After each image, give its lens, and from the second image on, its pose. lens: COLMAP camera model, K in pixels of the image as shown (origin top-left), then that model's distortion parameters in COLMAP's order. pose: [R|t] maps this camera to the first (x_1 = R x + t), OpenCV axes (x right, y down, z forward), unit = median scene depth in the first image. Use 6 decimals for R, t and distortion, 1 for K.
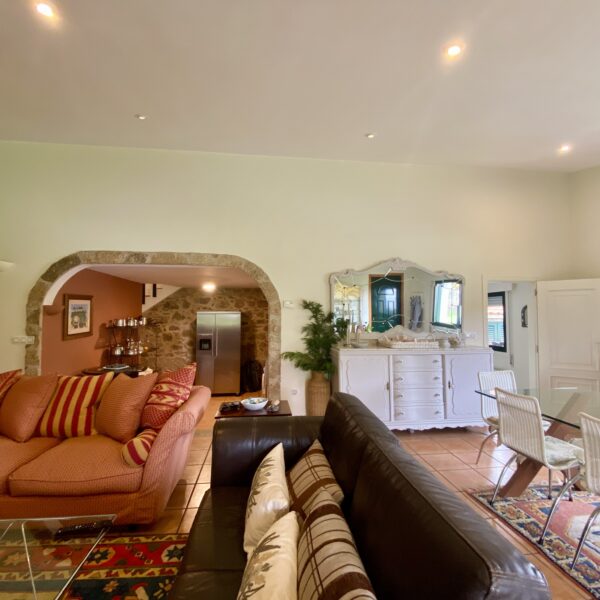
lens RADIAL K [[322.2, 0, 298.3], [0, 322.2, 301.6], [0, 0, 1]] dist [0.030993, -0.028466]
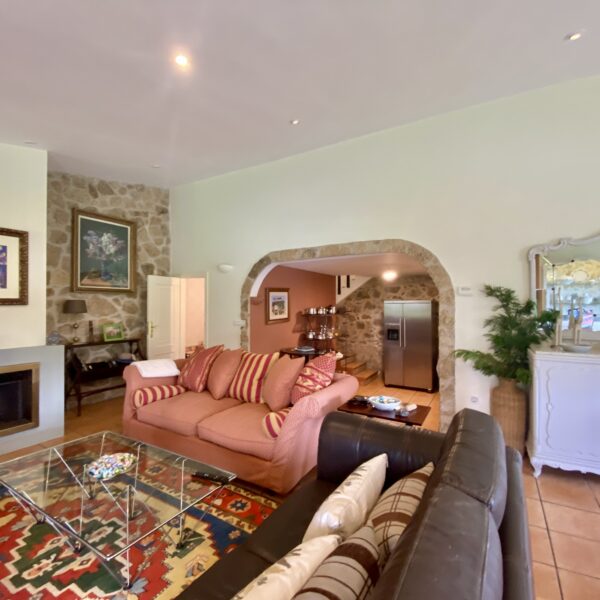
lens RADIAL K [[322.2, 0, 296.8], [0, 322.2, 301.4], [0, 0, 1]] dist [0.030993, -0.028466]
pose [[0.795249, -0.005519, -0.606258, 0.129958], [0.024615, 0.999428, 0.023191, 0.004990], [0.605784, -0.033366, 0.794930, 0.089499]]
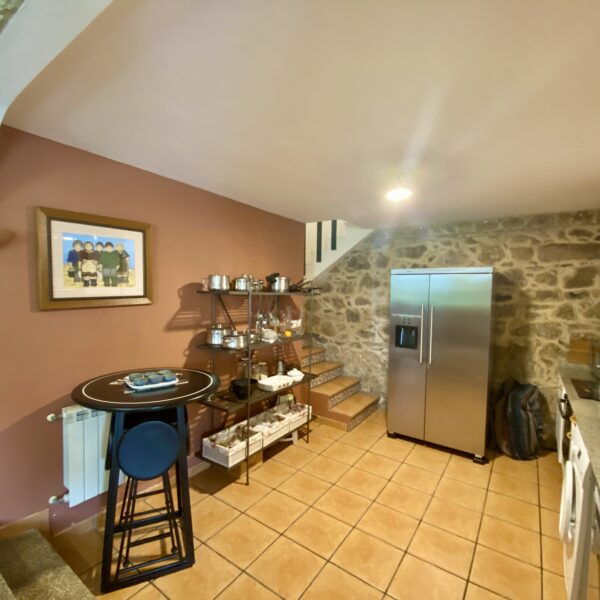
lens RADIAL K [[322.2, 0, 297.6], [0, 322.2, 301.8], [0, 0, 1]] dist [0.030993, -0.028466]
pose [[0.747315, 0.041460, -0.663175, -0.160126], [0.005222, 0.997654, 0.068255, 0.082201], [0.664450, -0.054471, 0.745345, 0.943268]]
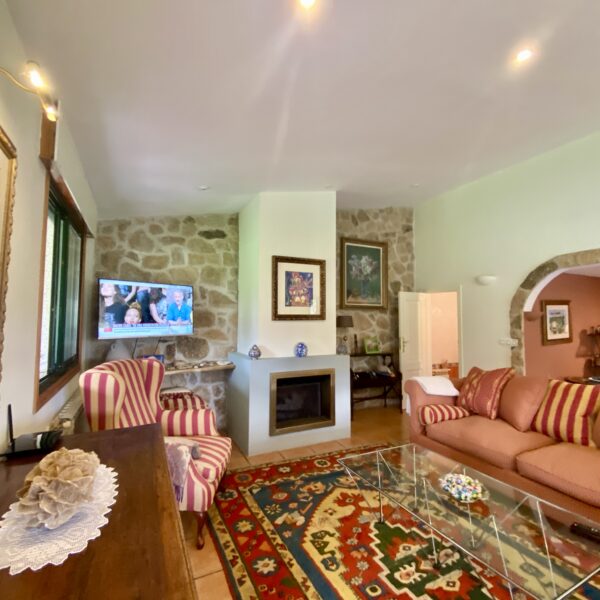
lens RADIAL K [[322.2, 0, 298.8], [0, 322.2, 300.4], [0, 0, 1]] dist [0.030993, -0.028466]
pose [[0.329062, -0.053741, -0.942778, -0.001854], [0.034586, 0.998395, -0.044840, -0.002695], [0.943675, -0.017852, 0.330393, -0.070318]]
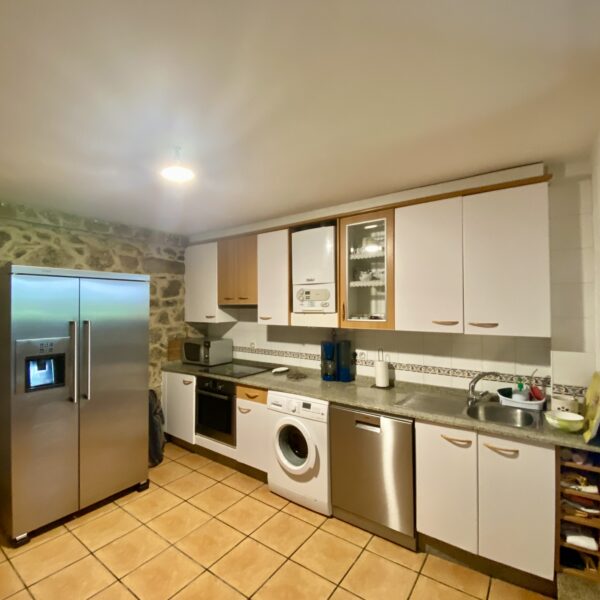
lens RADIAL K [[322.2, 0, 299.3], [0, 322.2, 300.0], [0, 0, 1]] dist [0.030993, -0.028466]
pose [[0.670932, 0.009054, 0.741463, -0.642024], [-0.025209, 0.999626, 0.010604, 0.095171], [-0.741090, -0.025807, 0.670910, 1.078155]]
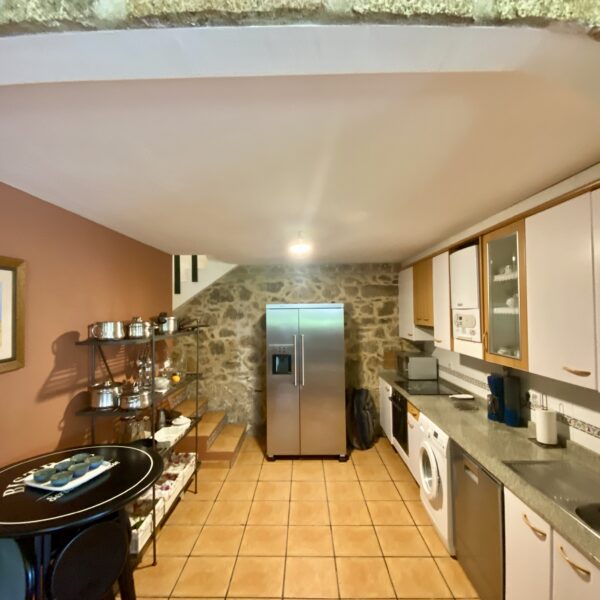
lens RADIAL K [[322.2, 0, 299.1], [0, 322.2, 299.6], [0, 0, 1]] dist [0.030993, -0.028466]
pose [[0.991492, -0.016026, -0.129179, -0.335233], [0.016826, 0.999845, 0.005102, 0.036582], [0.129077, -0.007232, 0.991608, 0.822261]]
